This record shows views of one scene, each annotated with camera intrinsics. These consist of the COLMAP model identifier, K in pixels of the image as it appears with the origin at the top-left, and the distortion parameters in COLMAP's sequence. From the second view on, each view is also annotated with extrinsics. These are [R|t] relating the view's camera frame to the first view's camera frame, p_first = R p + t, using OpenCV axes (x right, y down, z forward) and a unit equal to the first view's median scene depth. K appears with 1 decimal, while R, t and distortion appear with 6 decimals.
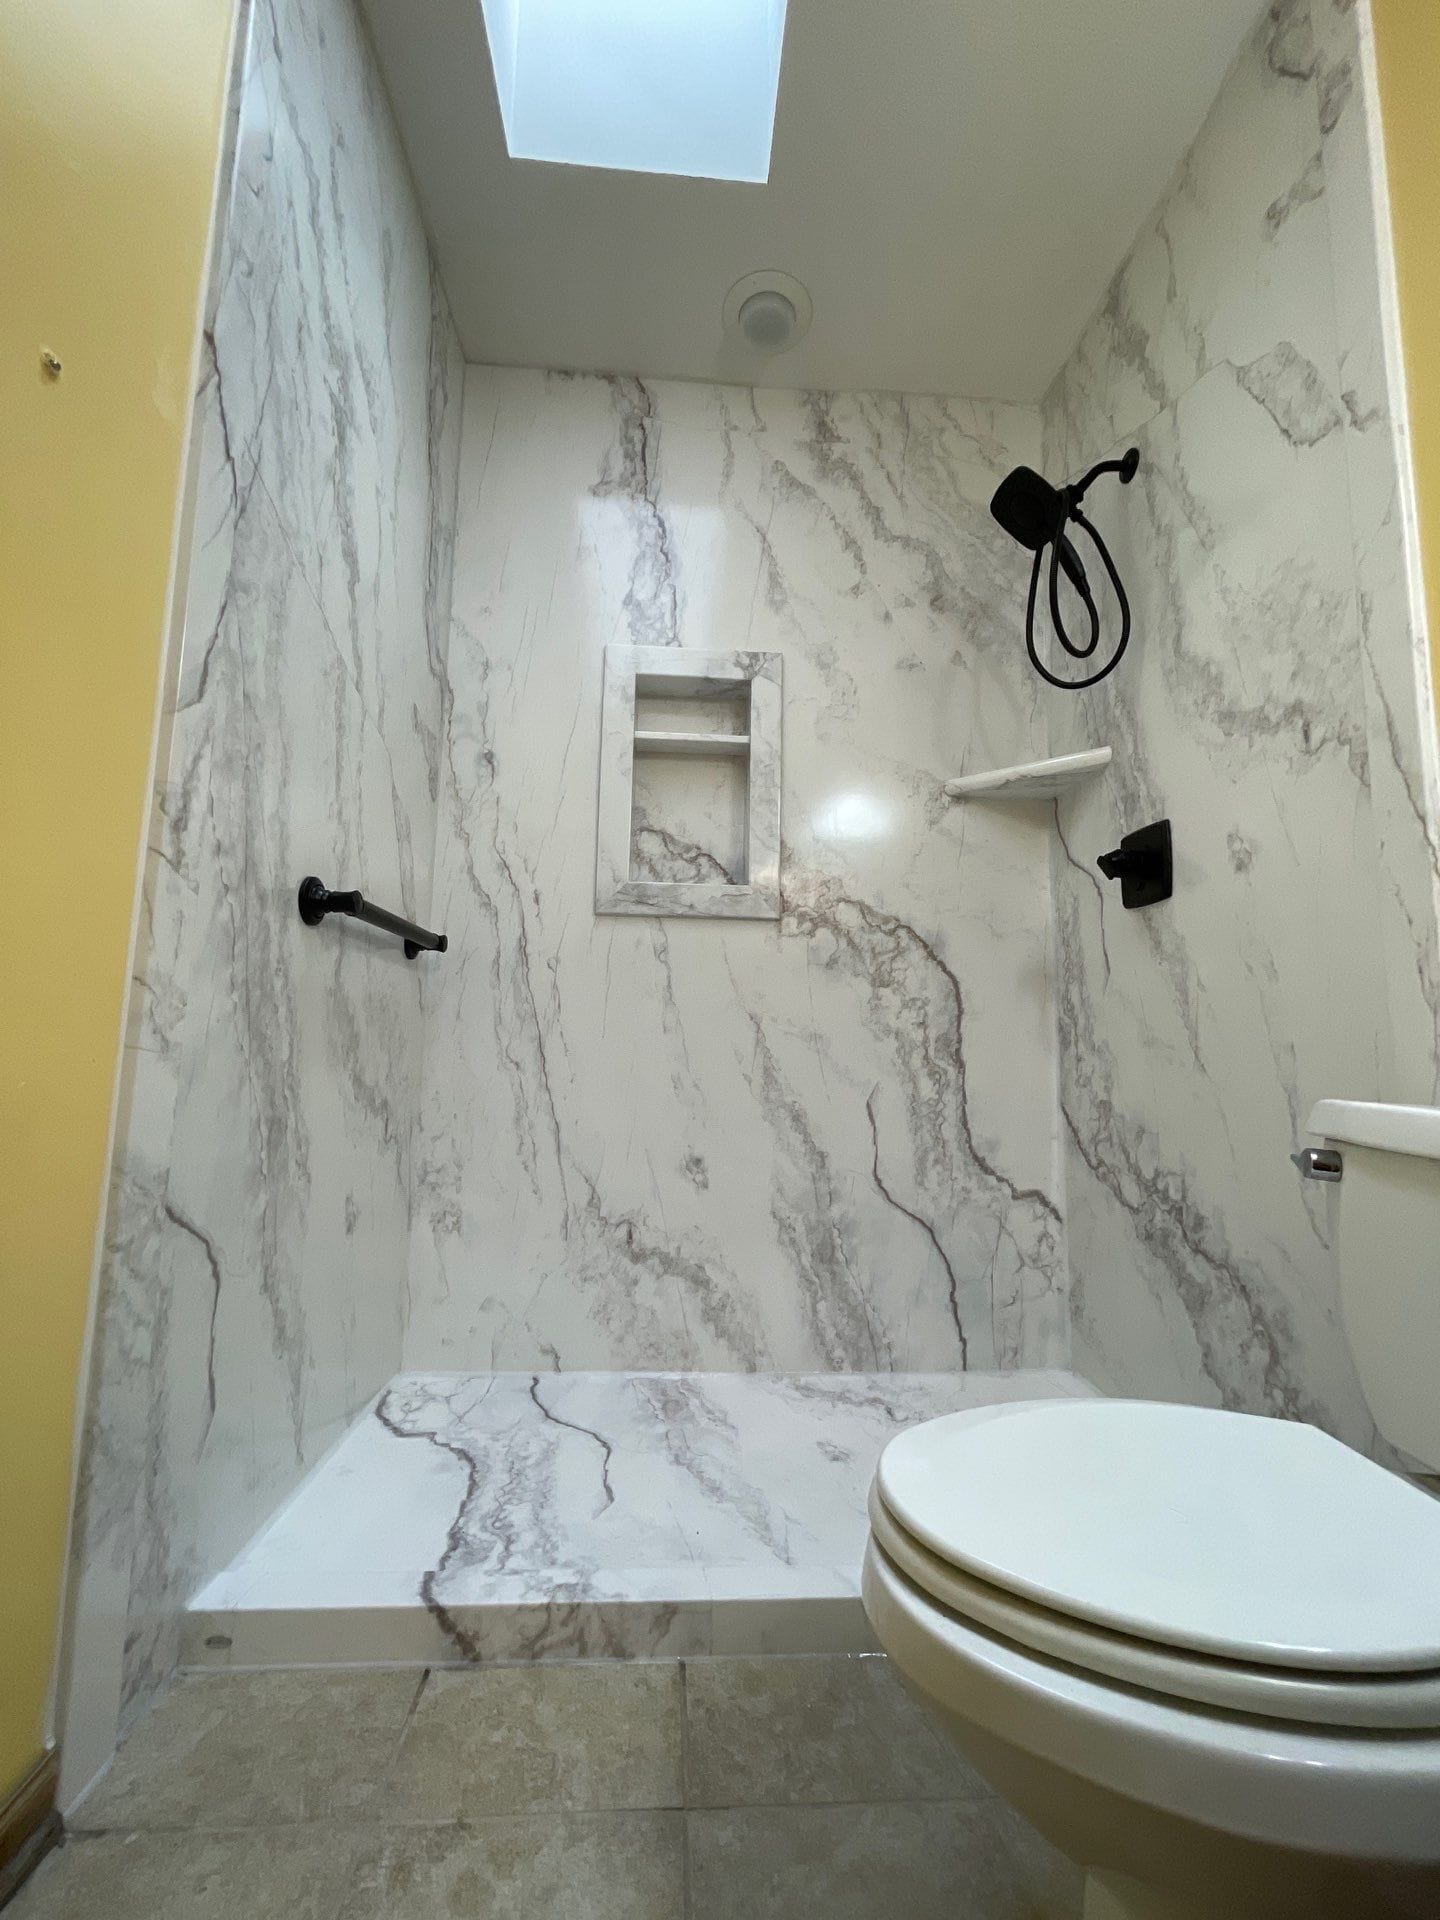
lens RADIAL K [[771.5, 0, 721.6], [0, 771.5, 960.1], [0, 0, 1]] dist [-0.002918, -0.000235]
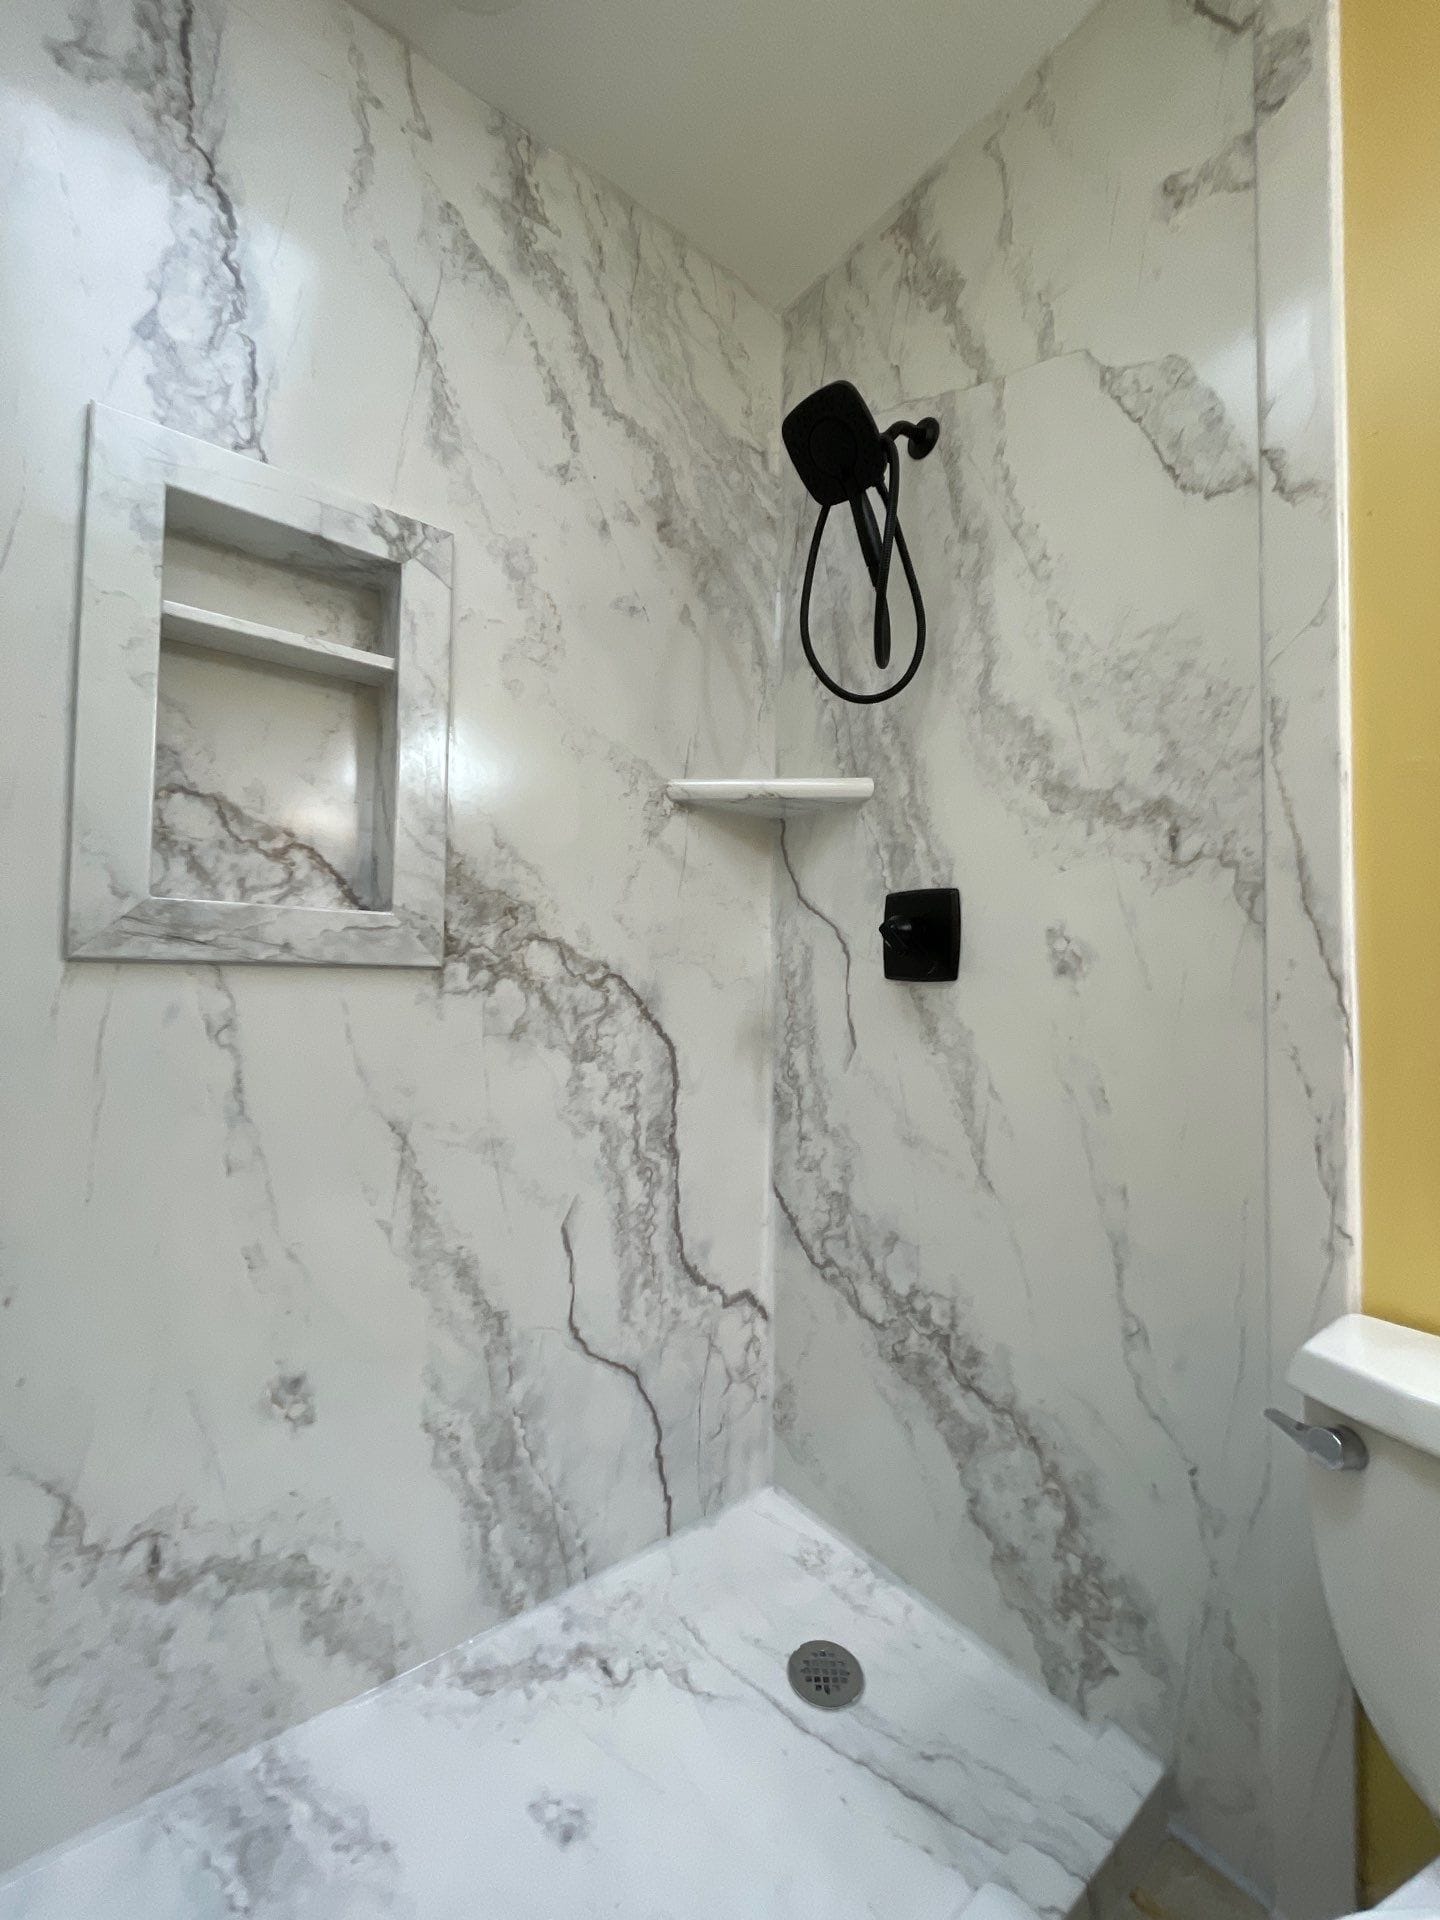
lens RADIAL K [[771.5, 0, 721.6], [0, 771.5, 960.1], [0, 0, 1]] dist [-0.002918, -0.000235]
pose [[0.824967, 0.010559, 0.565082, -0.096735], [-0.061795, 0.995517, 0.071612, -0.122090], [-0.561792, -0.093996, 0.821921, 0.359112]]
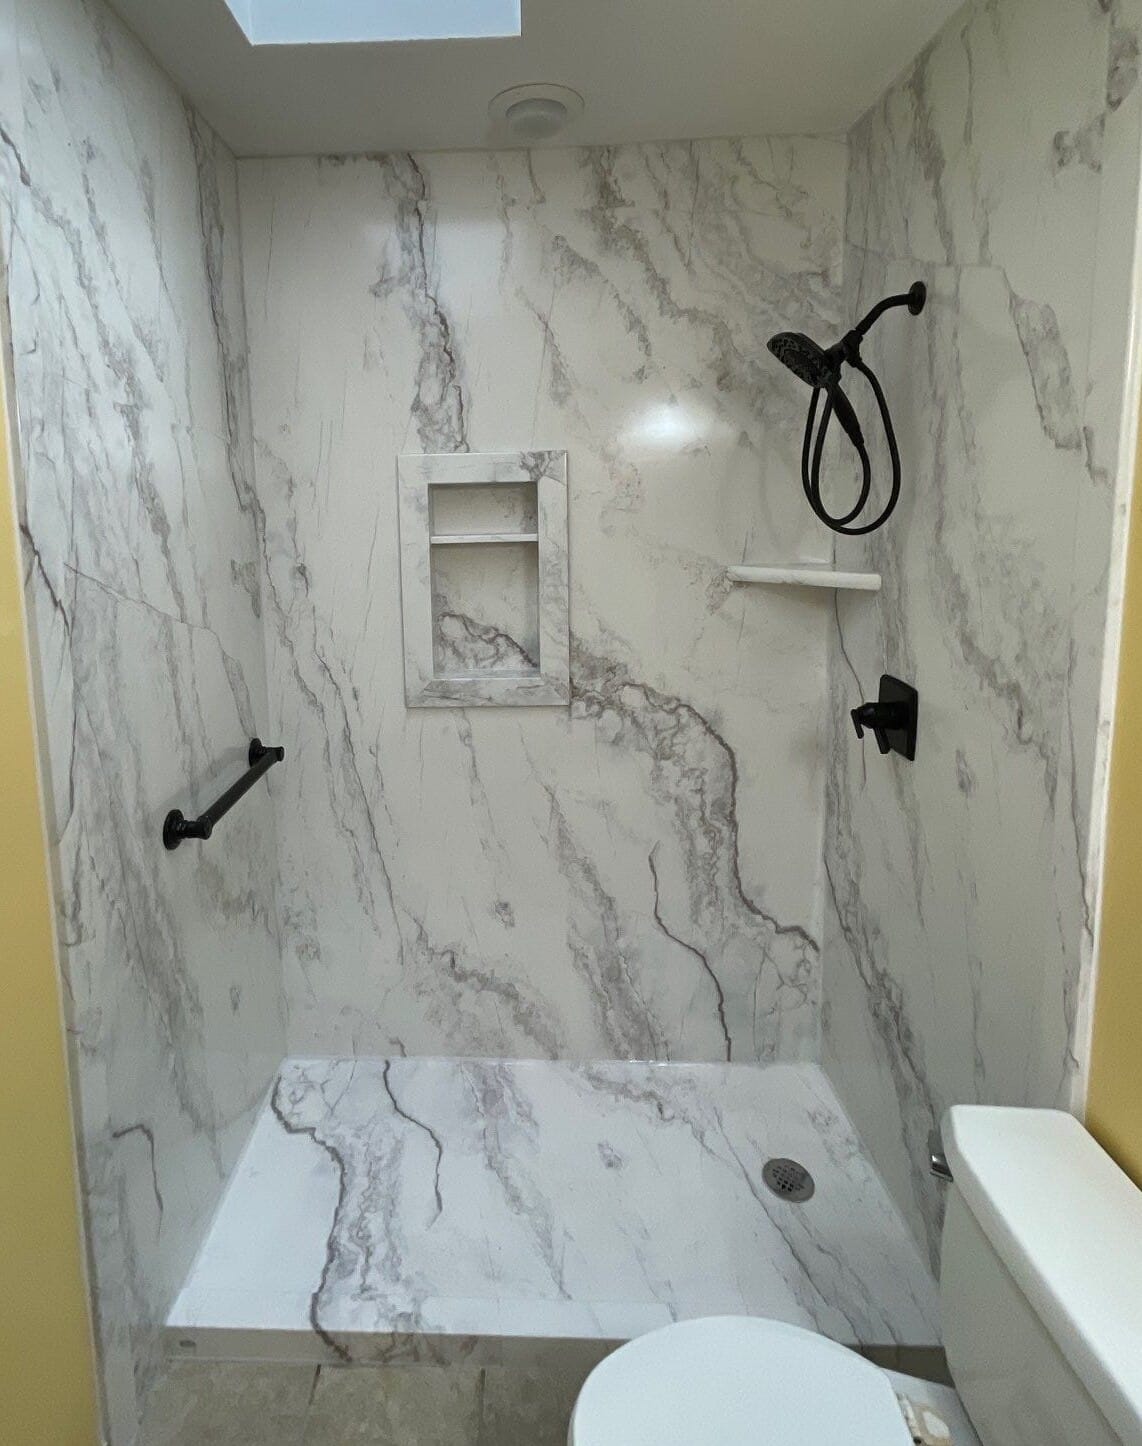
lens RADIAL K [[770.4, 0, 490.8], [0, 770.4, 591.9], [0, 0, 1]] dist [-0.001865, -0.001184]
pose [[0.993511, -0.027668, -0.110320, 0.092024], [0.052271, 0.972531, 0.226828, -0.484591], [0.101014, -0.231122, 0.967667, -0.053238]]
